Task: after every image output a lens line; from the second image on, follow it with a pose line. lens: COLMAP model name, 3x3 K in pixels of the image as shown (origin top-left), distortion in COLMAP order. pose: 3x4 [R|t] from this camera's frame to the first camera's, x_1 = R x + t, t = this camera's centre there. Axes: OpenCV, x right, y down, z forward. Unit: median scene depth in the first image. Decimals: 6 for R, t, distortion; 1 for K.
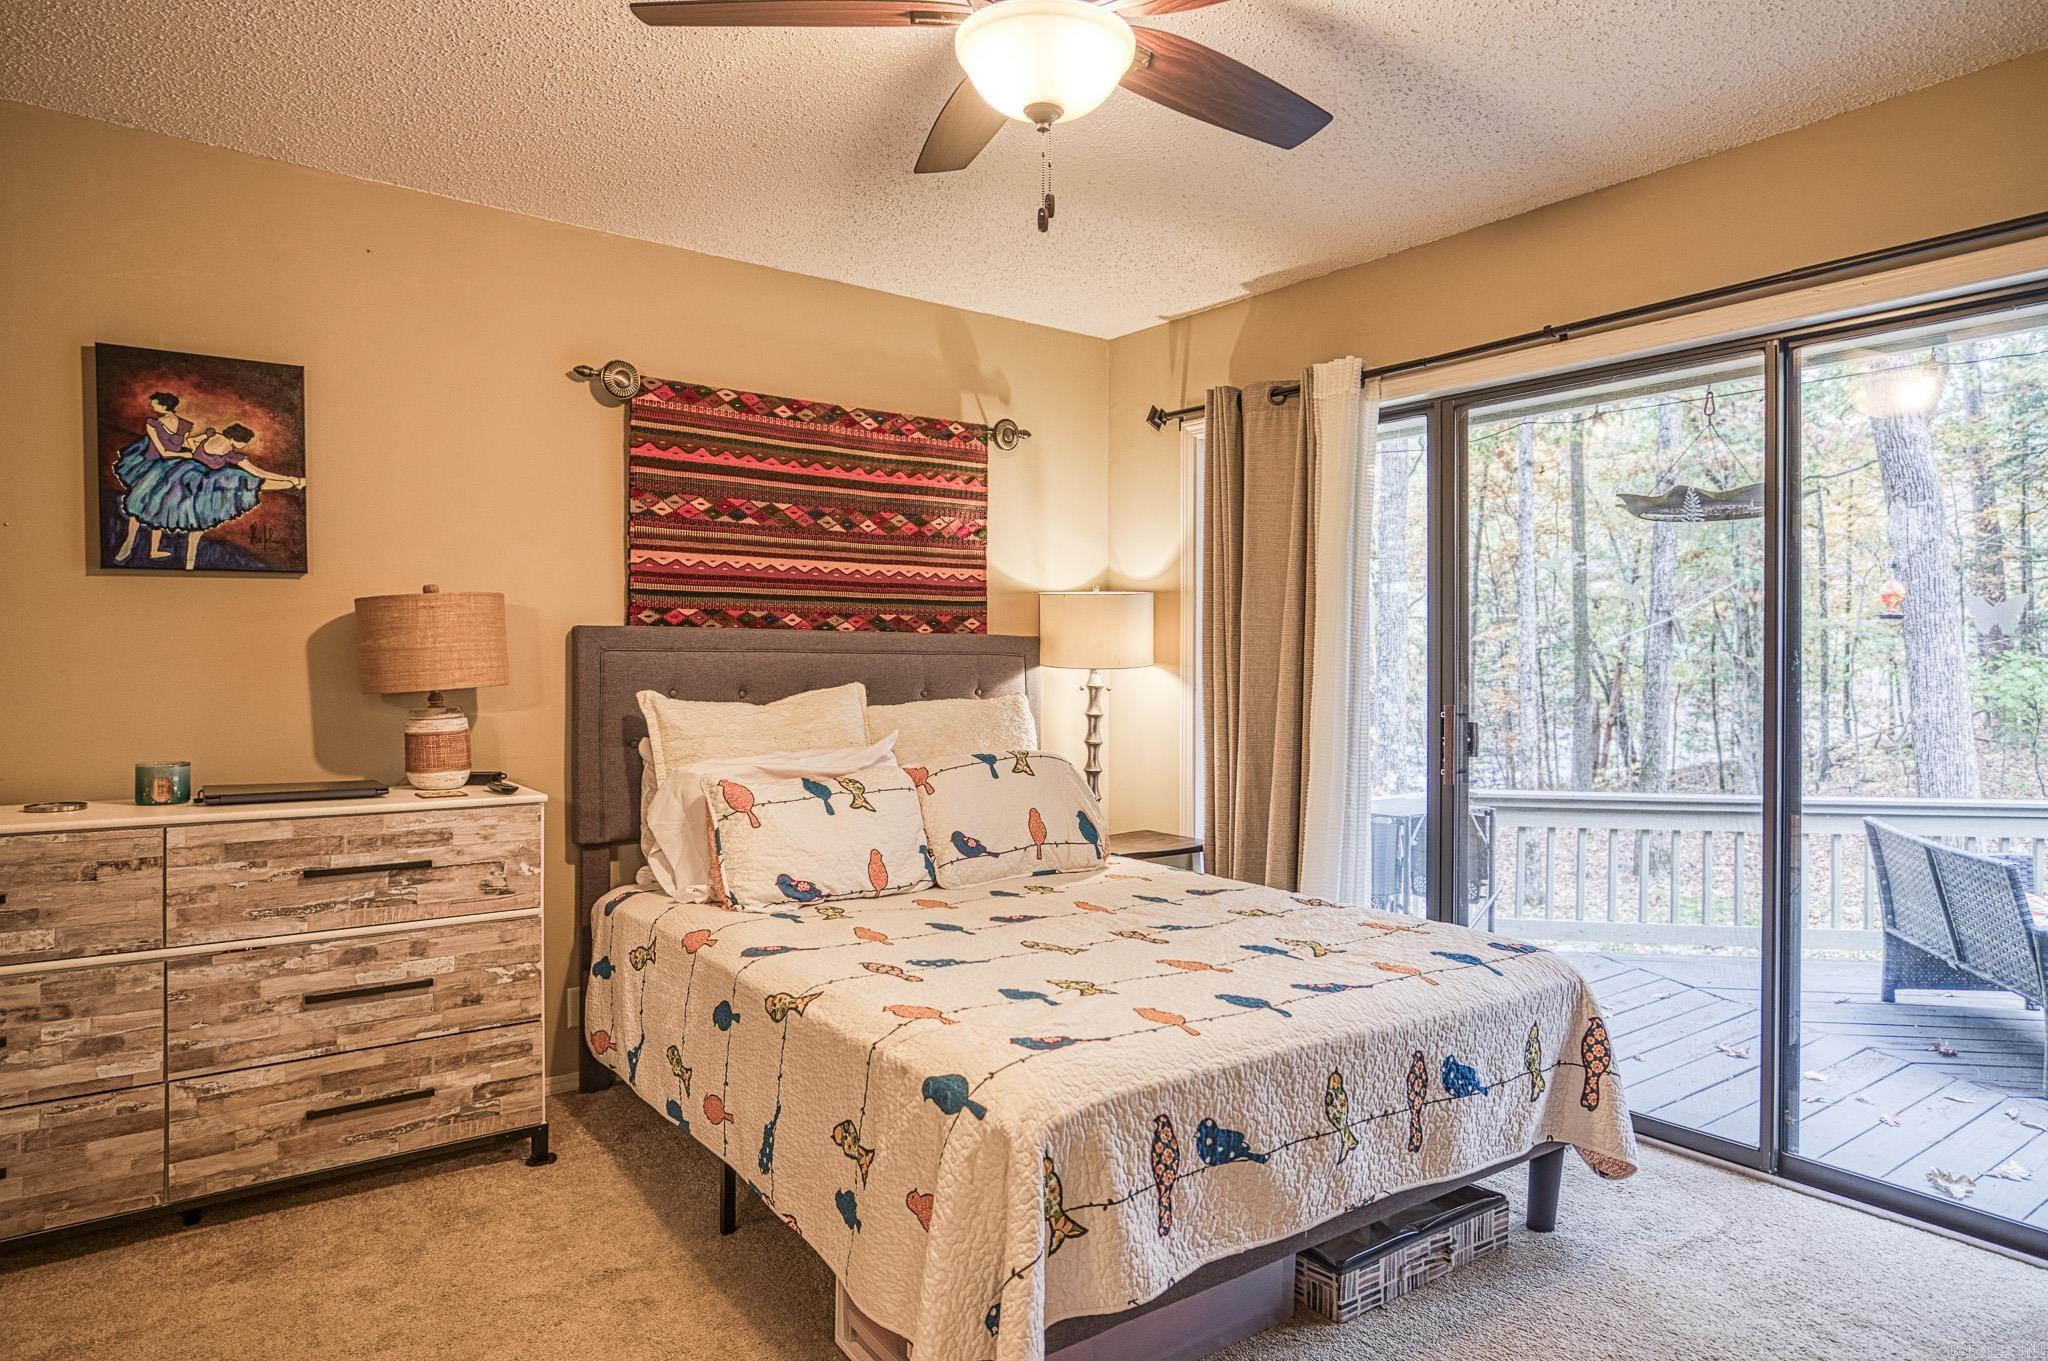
lens RADIAL K [[1181.2, 0, 988.0], [0, 1181.2, 680.6], [0, 0, 1]] dist [-0.041908, 0.031973]
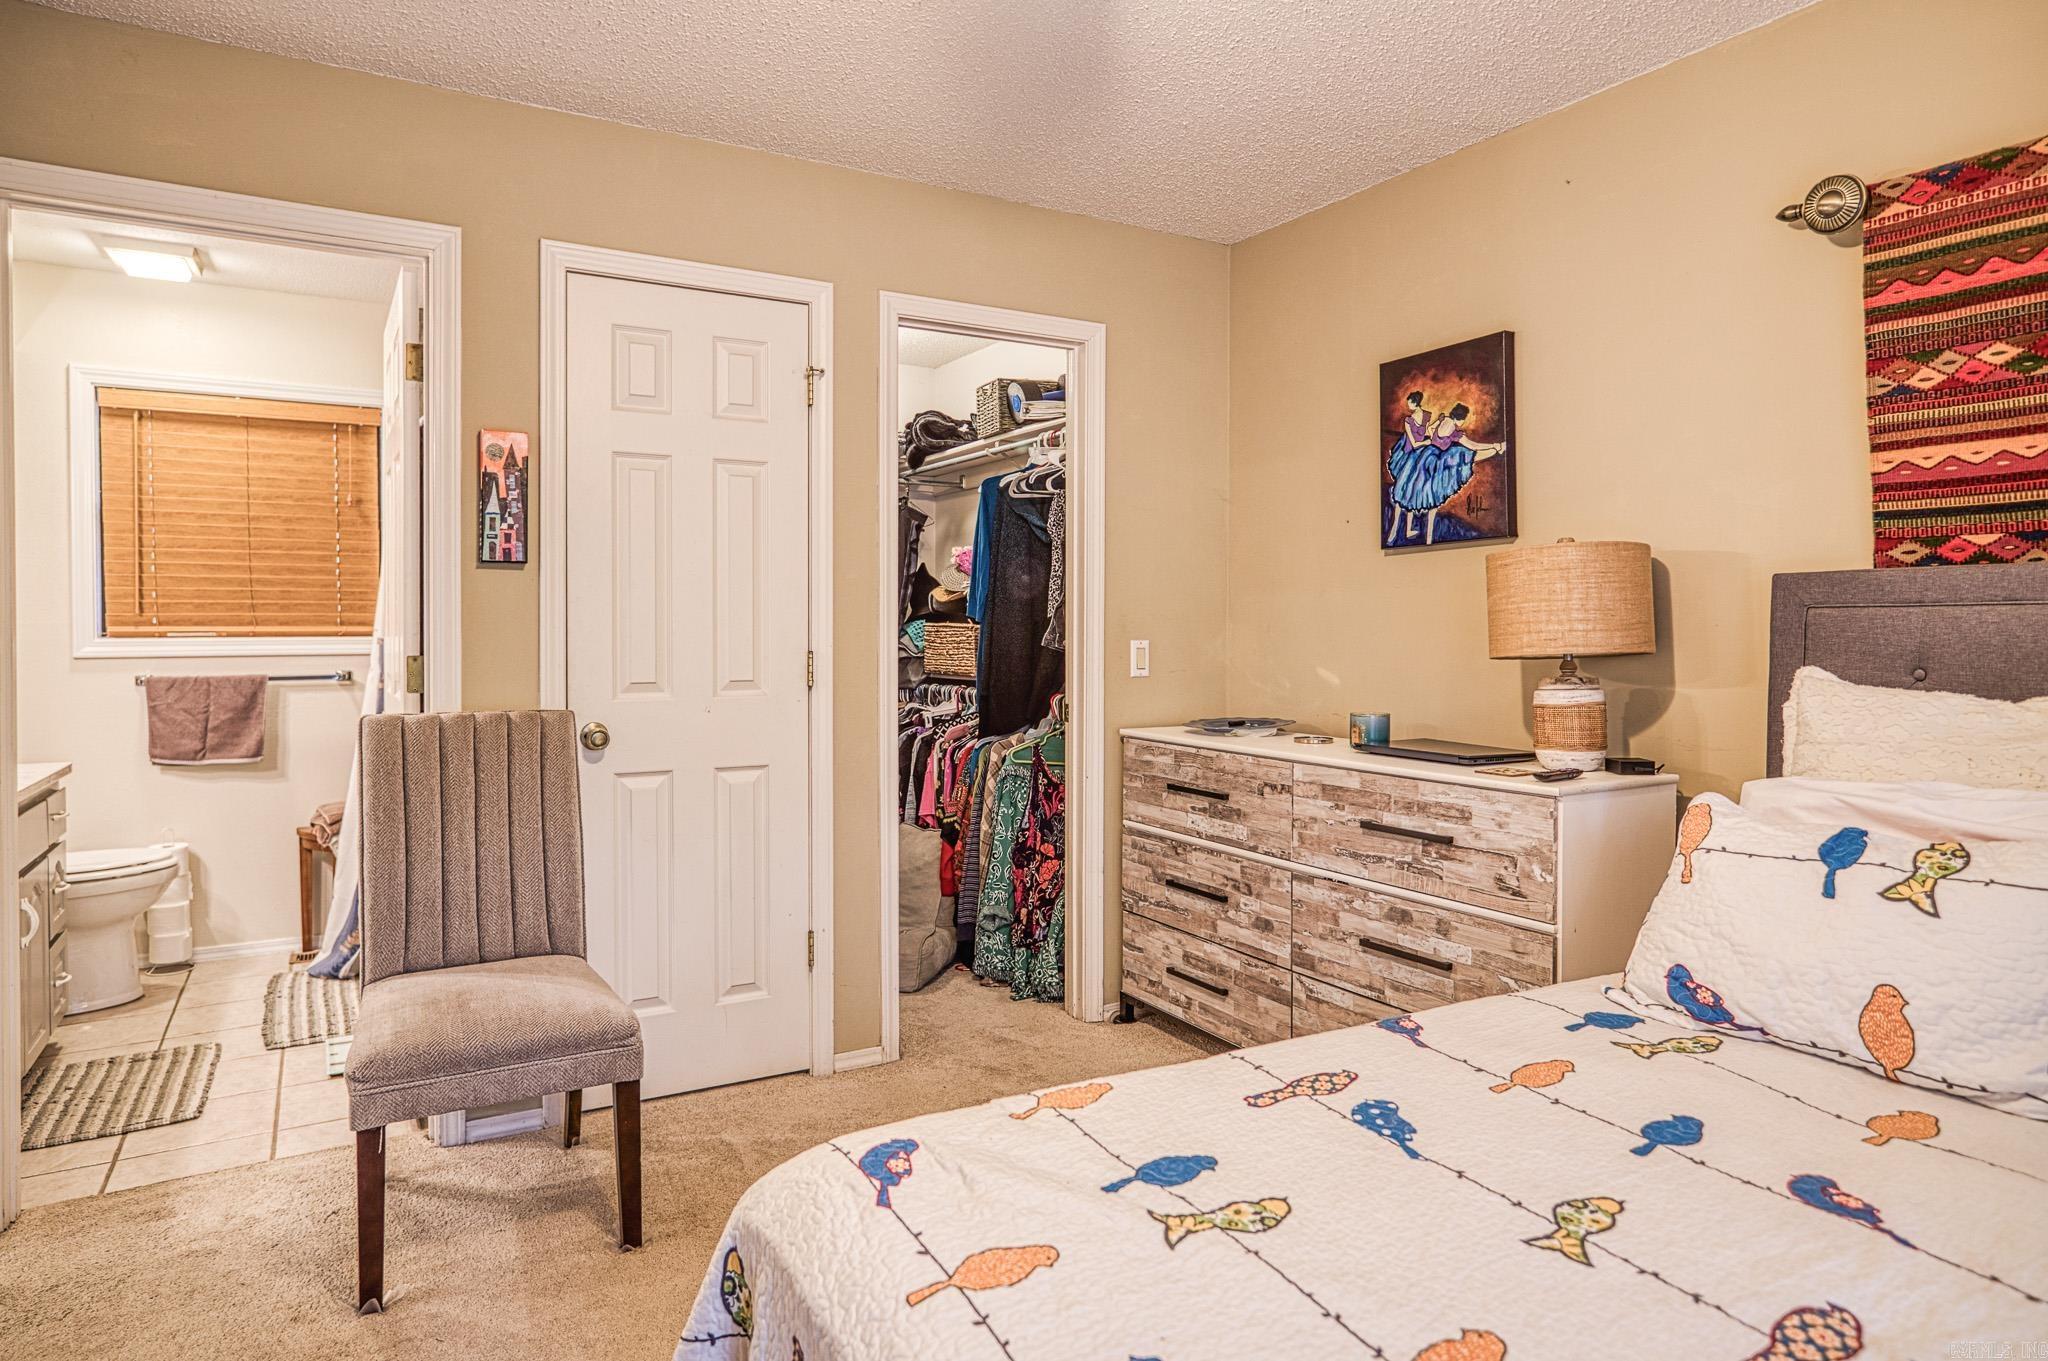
lens RADIAL K [[1156.2, 0, 1027.7], [0, 1156.2, 645.6], [0, 0, 1]] dist [-0.002669, 0.000877]
pose [[-0.060604, 0.010859, -0.998103, 0.446549], [-0.013449, 0.999841, 0.011694, -0.005915], [0.998071, 0.014133, -0.060448, 0.685862]]
